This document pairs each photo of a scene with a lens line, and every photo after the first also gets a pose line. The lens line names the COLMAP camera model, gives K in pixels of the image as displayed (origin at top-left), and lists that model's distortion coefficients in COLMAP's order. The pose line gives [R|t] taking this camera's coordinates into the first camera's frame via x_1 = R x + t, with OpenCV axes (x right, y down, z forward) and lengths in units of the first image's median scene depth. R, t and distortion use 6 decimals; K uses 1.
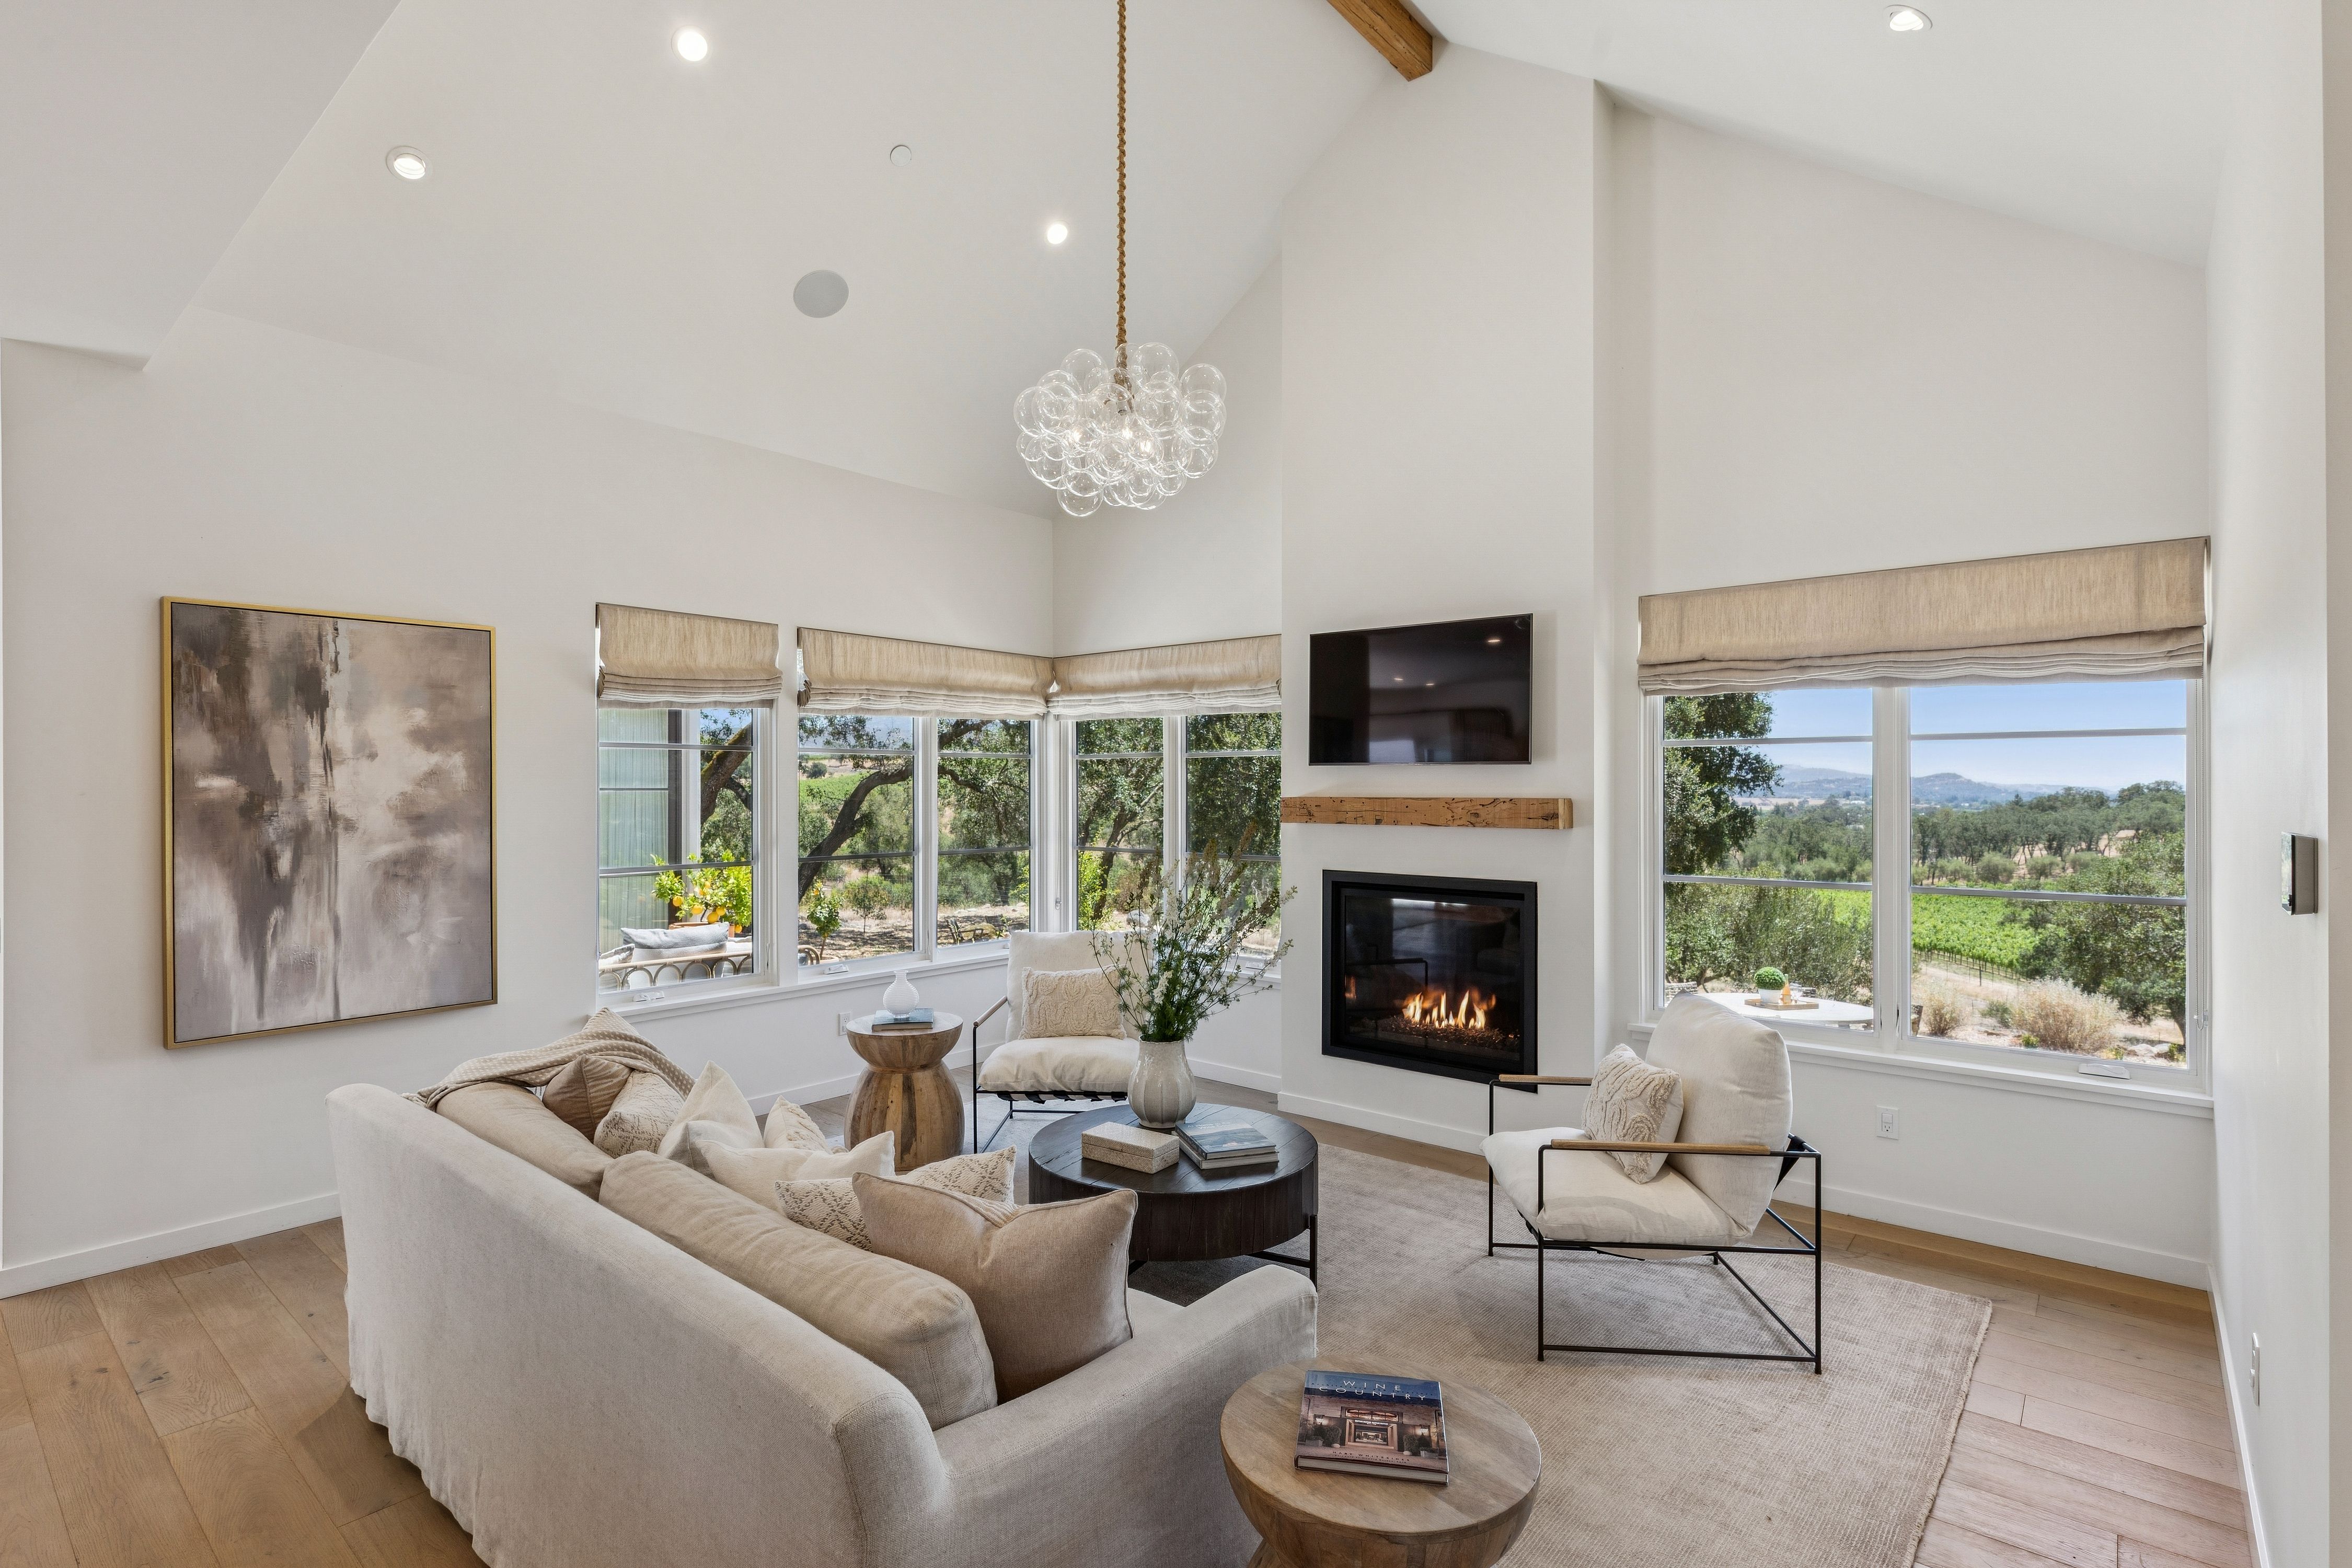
lens RADIAL K [[1128.2, 0, 1166.3], [0, 1128.2, 784.9], [0, 0, 1]] dist [-0.002855, -0.000355]
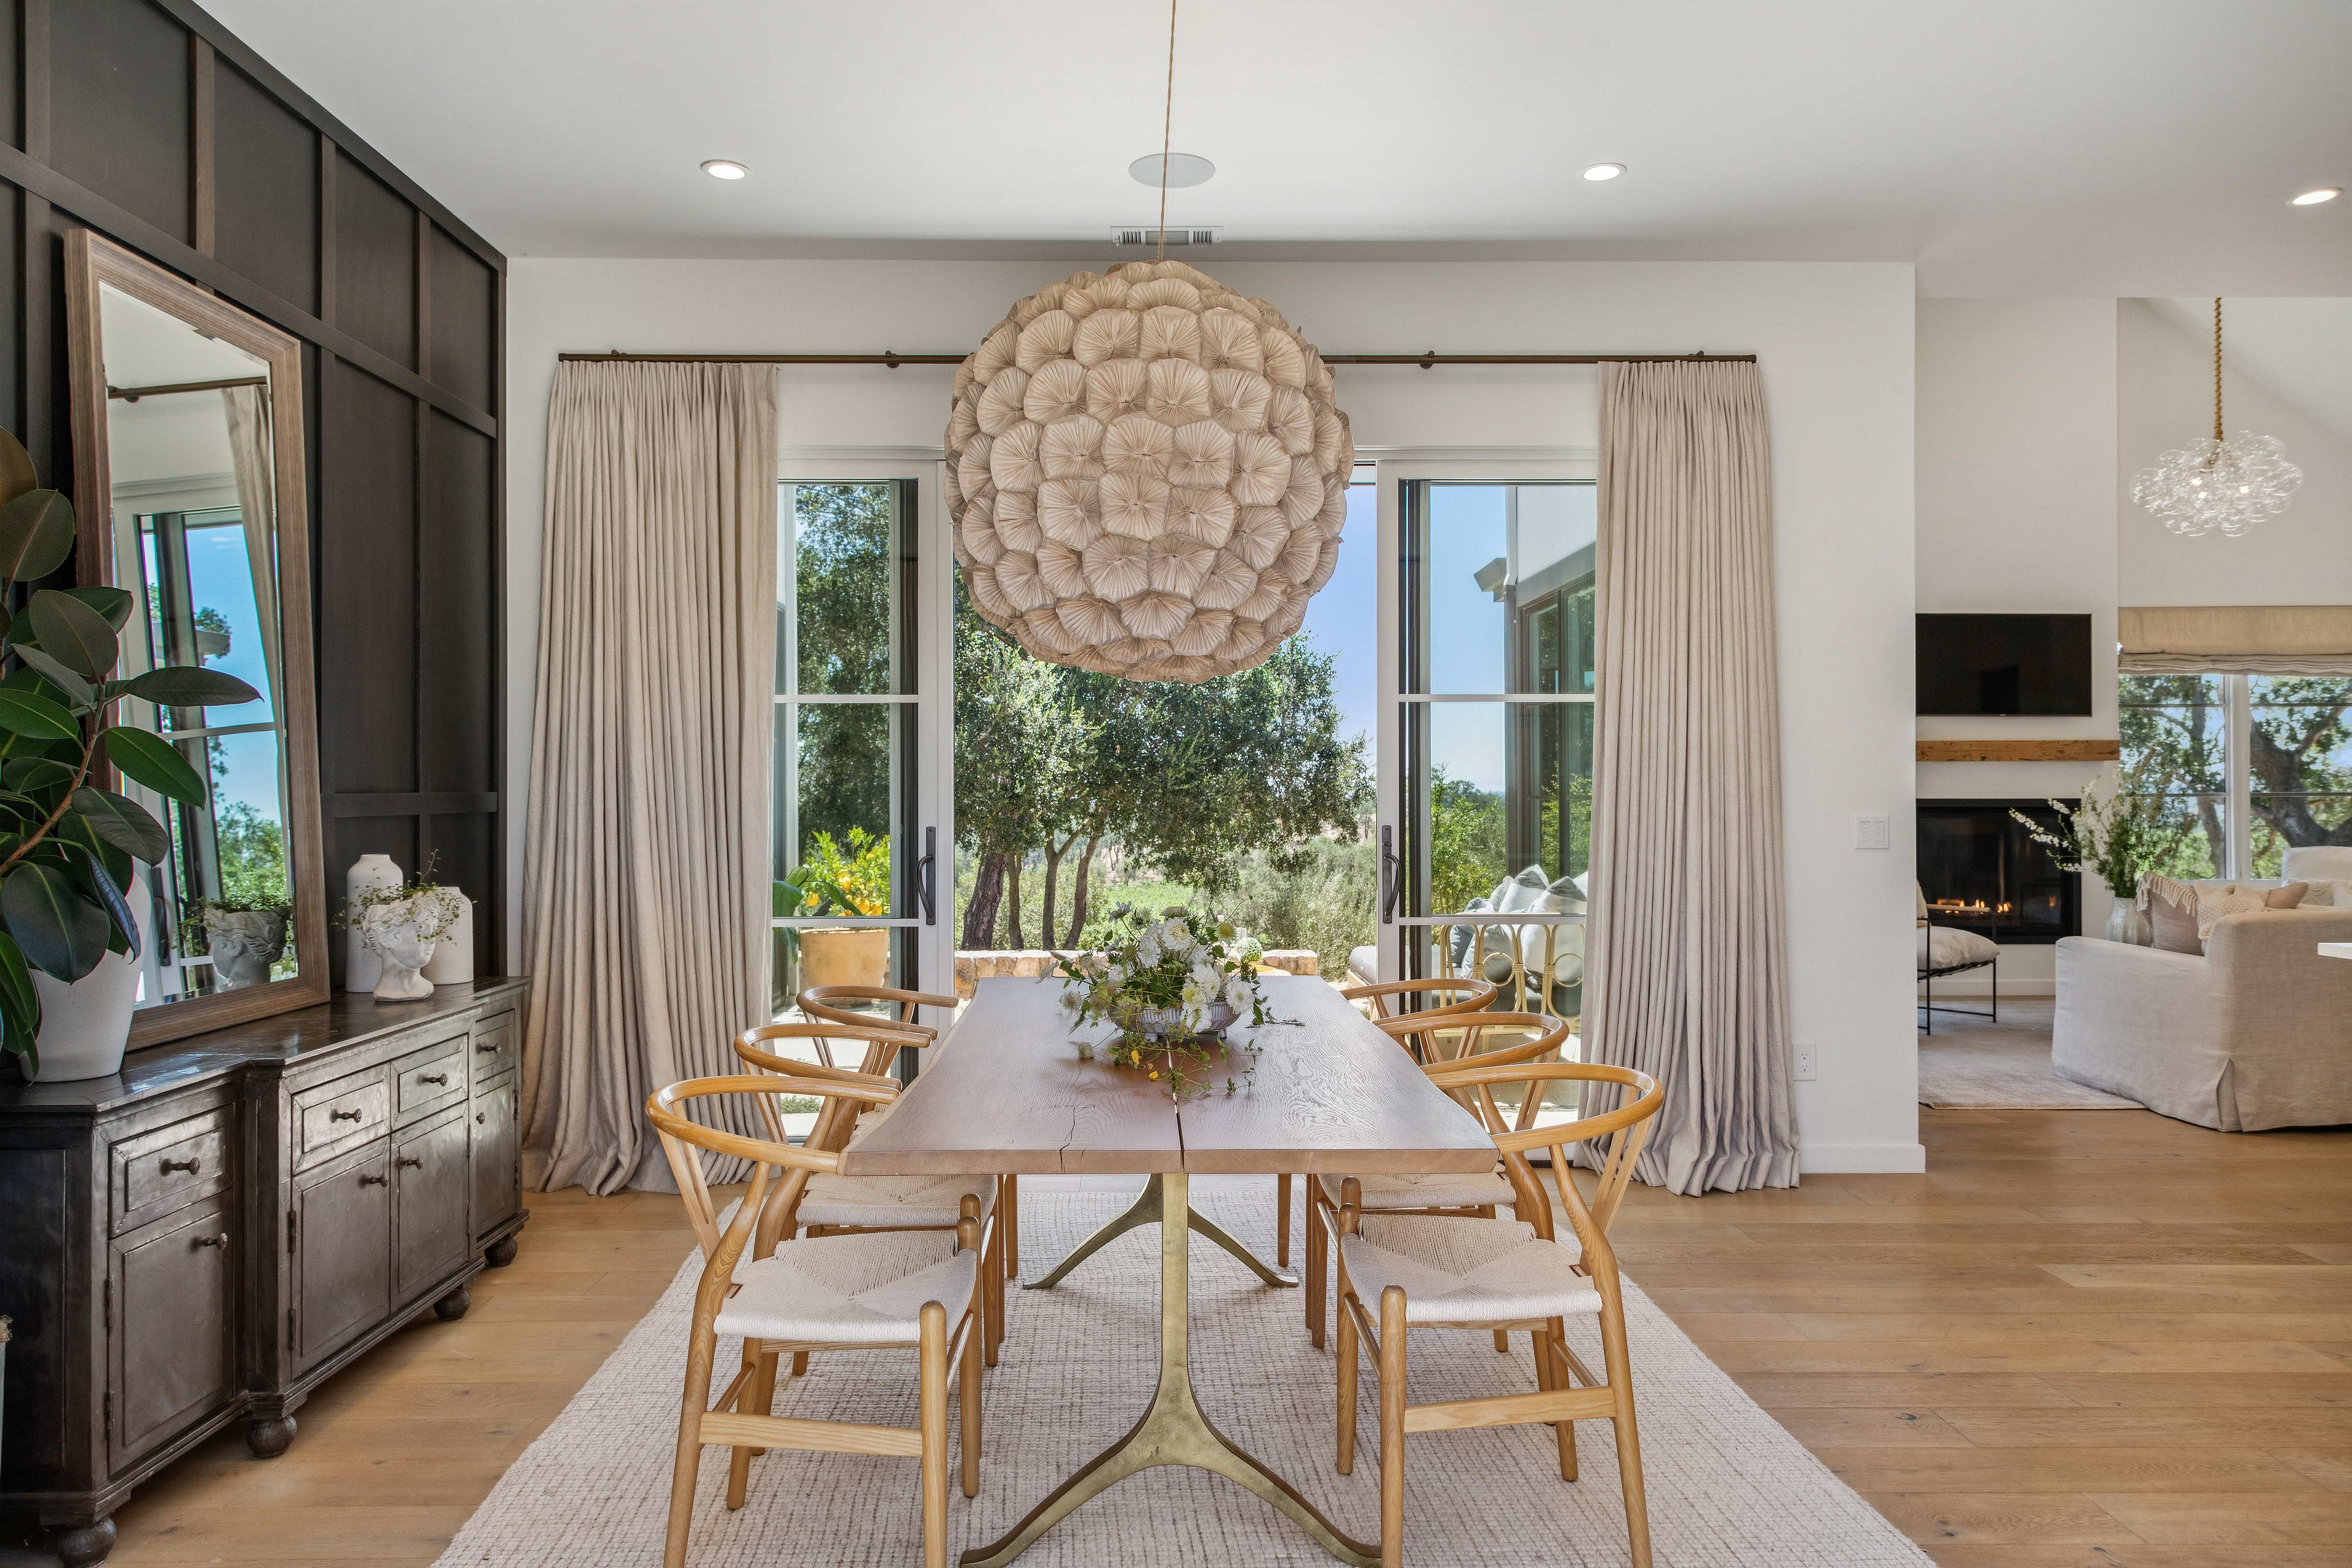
lens RADIAL K [[1527.8, 0, 1175.0], [0, 1527.8, 785.6], [0, 0, 1]] dist [0.005004, -0.000062]
pose [[0.758512, -0.001749, 0.651656, -1.688674], [0.001952, 0.999998, 0.000412, 0.060817], [-0.651656, 0.000960, 0.758514, 0.245618]]
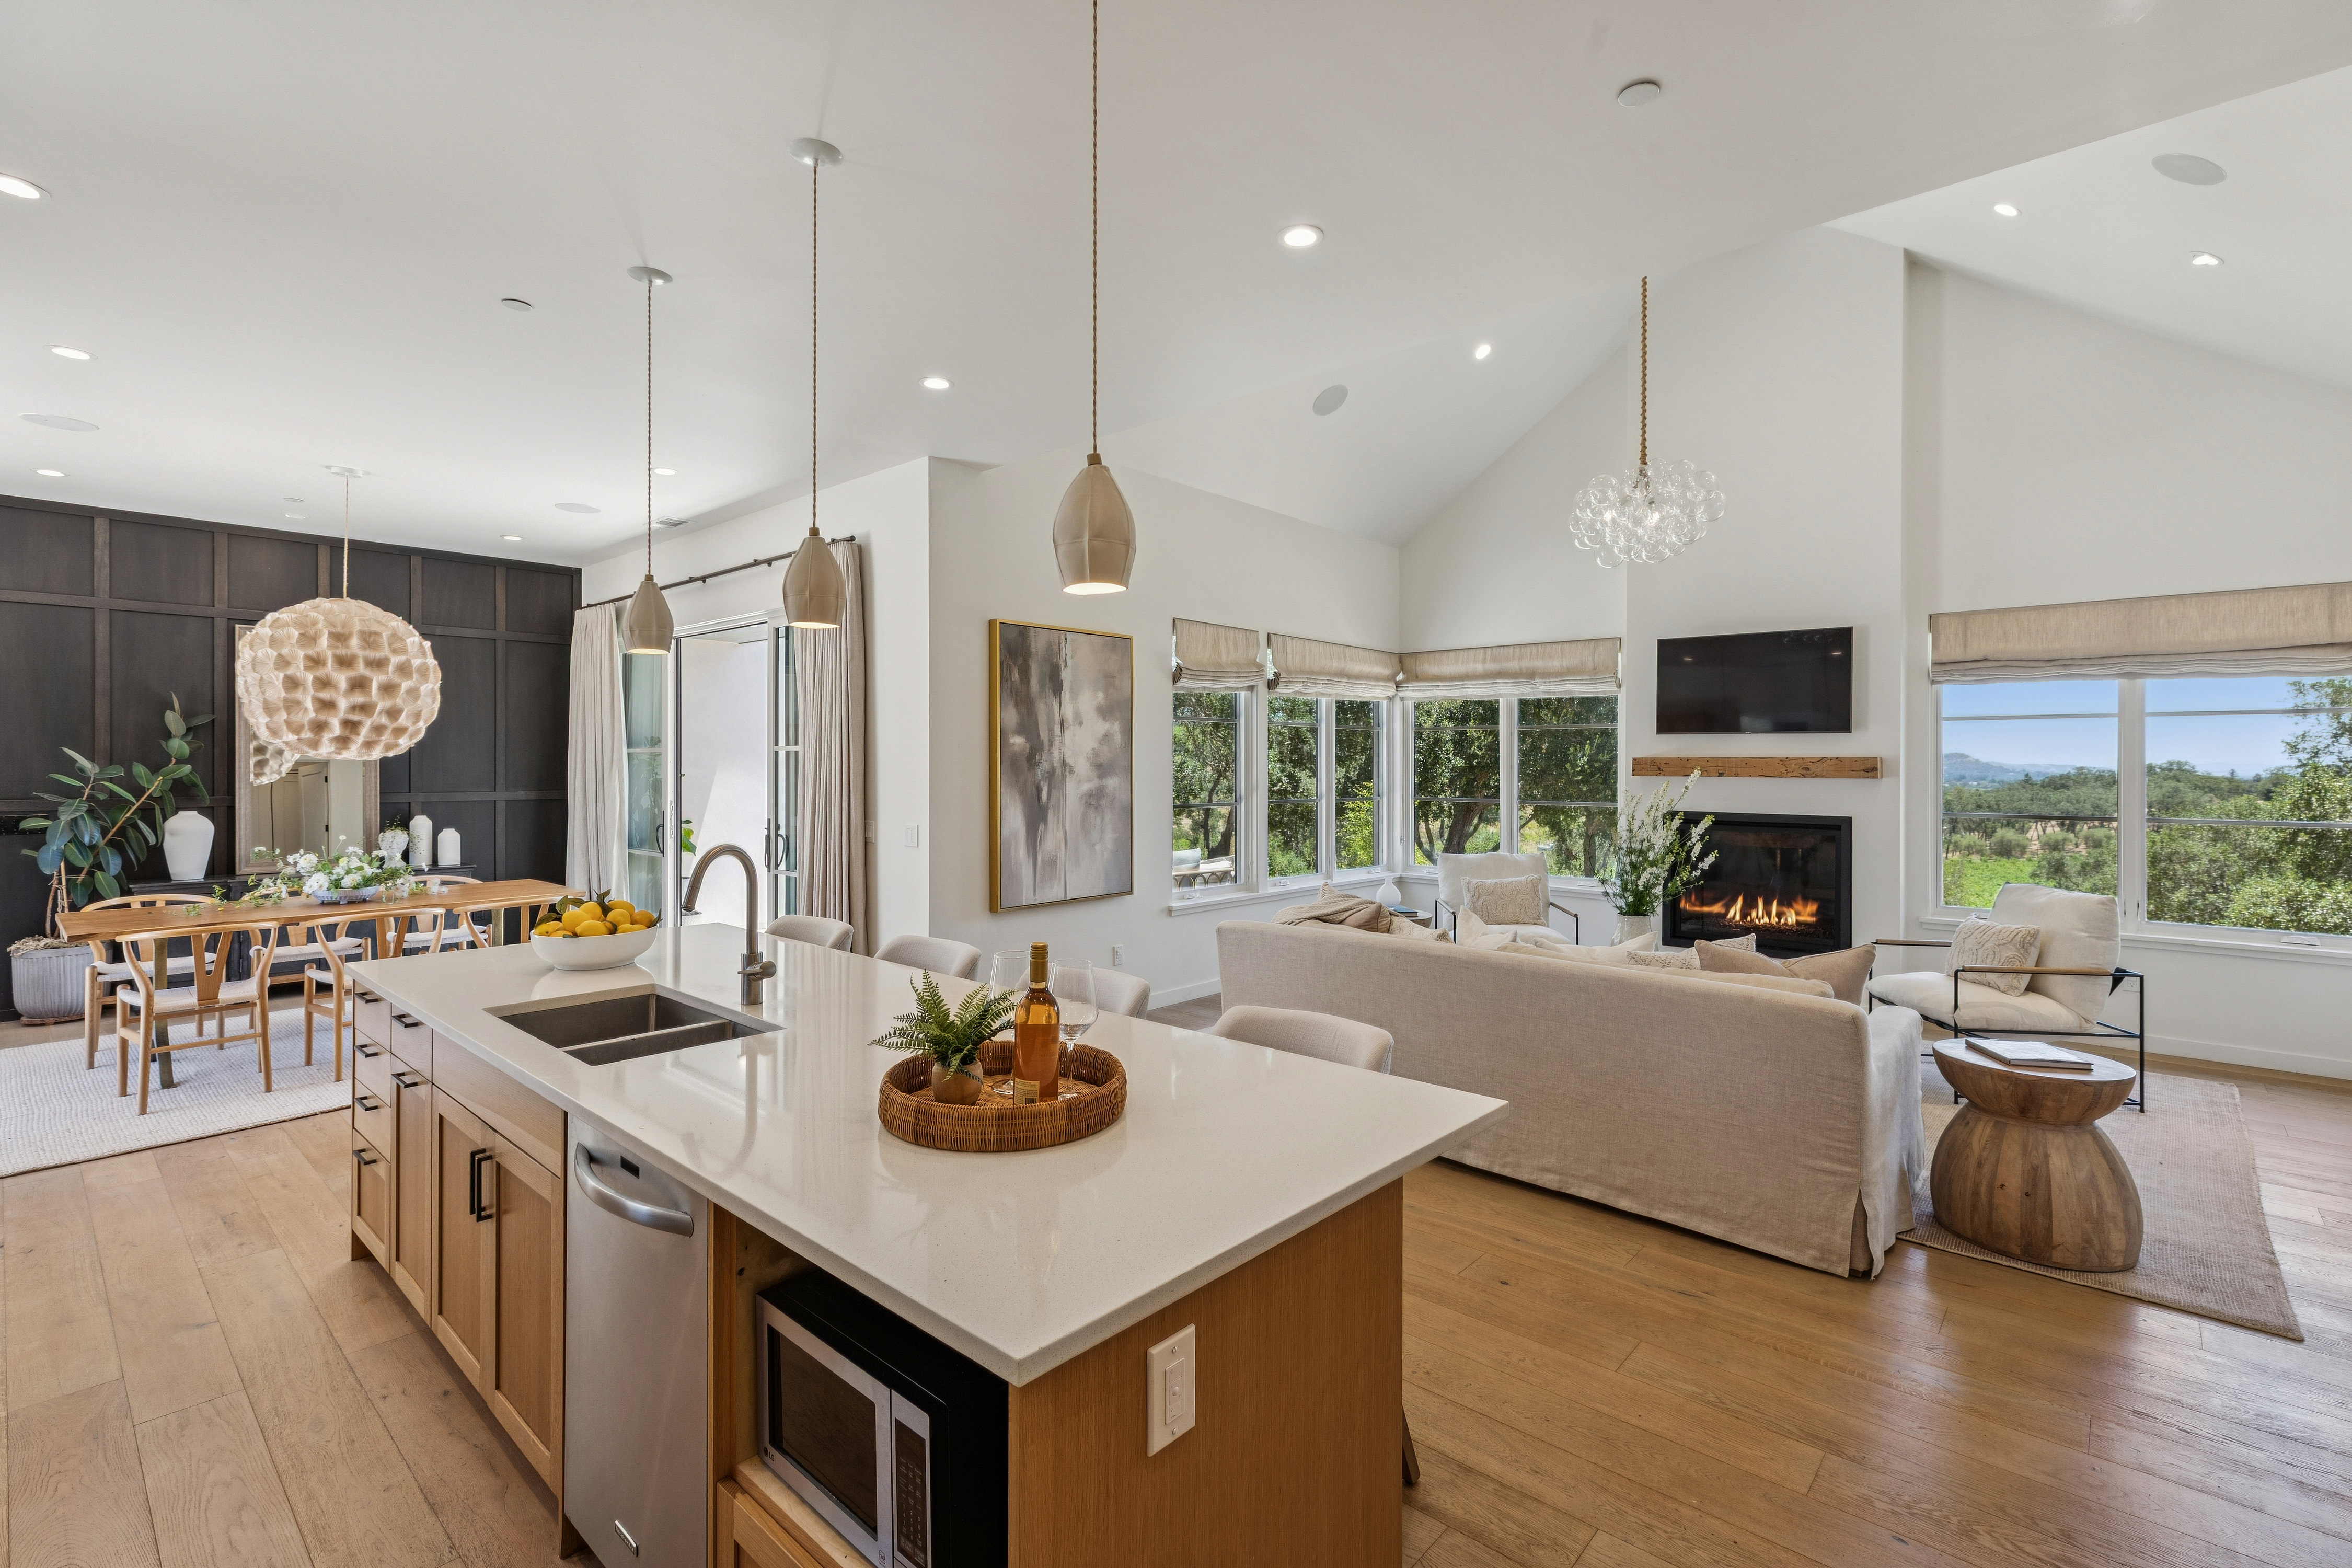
lens RADIAL K [[1050.6, 0, 1175.1], [0, 1050.6, 762.4], [0, 0, 1]] dist [0.005480, -0.000063]
pose [[0.999454, 0.004546, -0.032725, -0.435583], [-0.004499, 0.999989, 0.001525, 0.018521], [0.032731, -0.001377, 0.999463, -0.314975]]
